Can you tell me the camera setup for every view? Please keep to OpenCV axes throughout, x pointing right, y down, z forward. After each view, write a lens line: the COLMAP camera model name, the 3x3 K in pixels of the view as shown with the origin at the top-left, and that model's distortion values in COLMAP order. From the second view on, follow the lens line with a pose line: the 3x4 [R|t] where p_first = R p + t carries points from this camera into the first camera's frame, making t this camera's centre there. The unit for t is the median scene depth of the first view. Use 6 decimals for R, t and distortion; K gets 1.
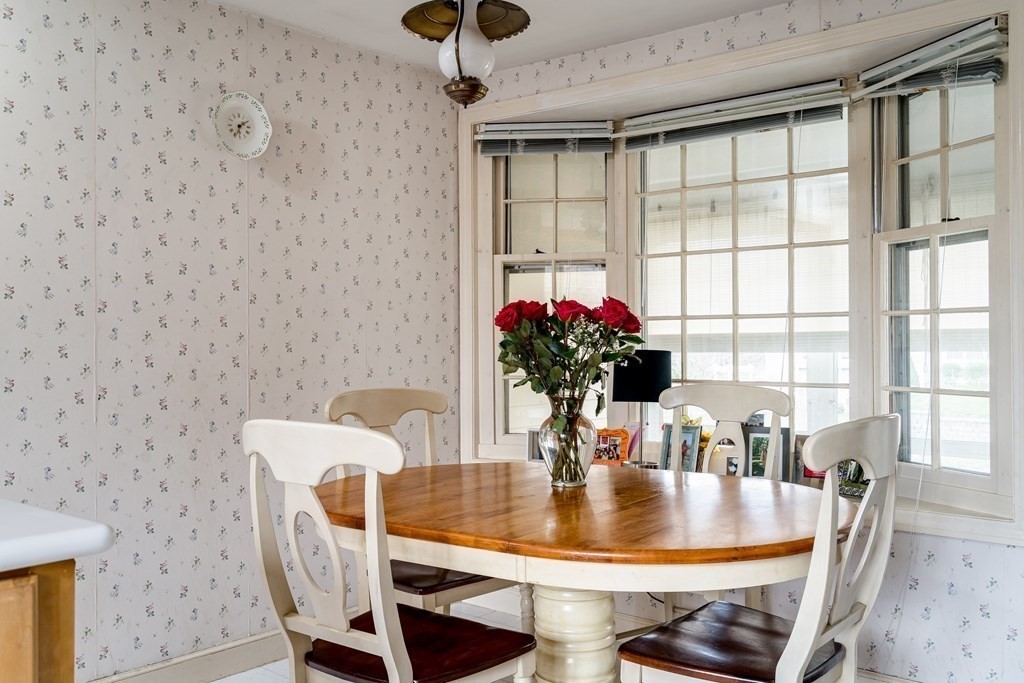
lens RADIAL K [[950.0, 0, 512.0], [0, 950.0, 341.5], [0, 0, 1]] dist [0.010810, -0.007195]
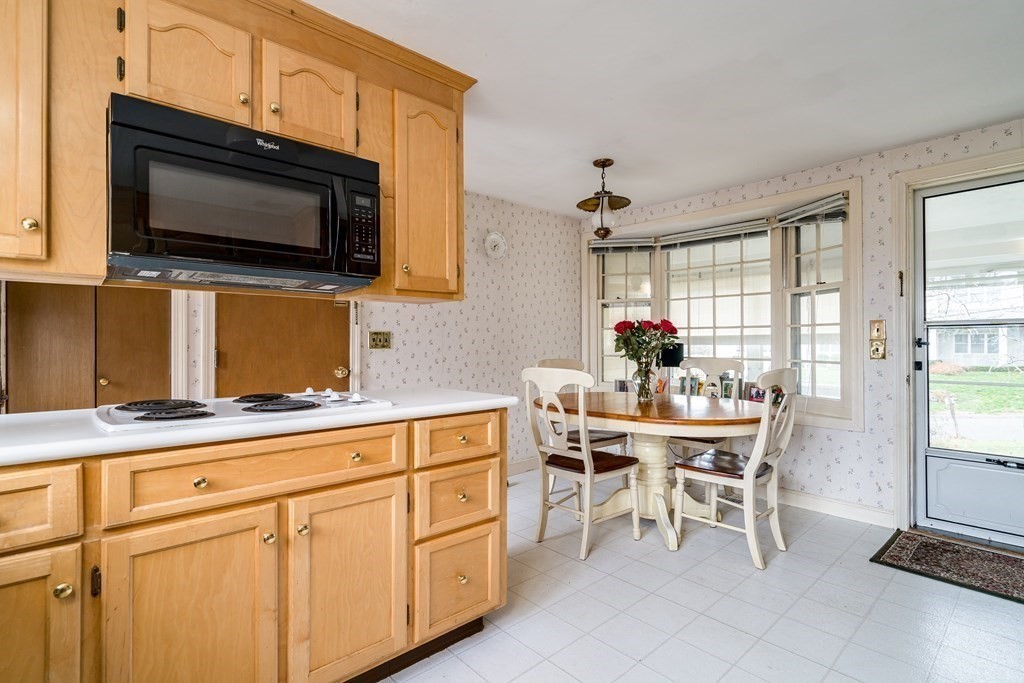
lens RADIAL K [[490.9, 0, 512.0], [0, 490.9, 341.5], [0, 0, 1]] dist [0.000546, 0.000236]
pose [[0.991508, 0.002201, -0.130029, -0.086677], [-0.002328, 0.999997, -0.000829, 0.007983], [0.130026, 0.001124, 0.991510, -0.189176]]
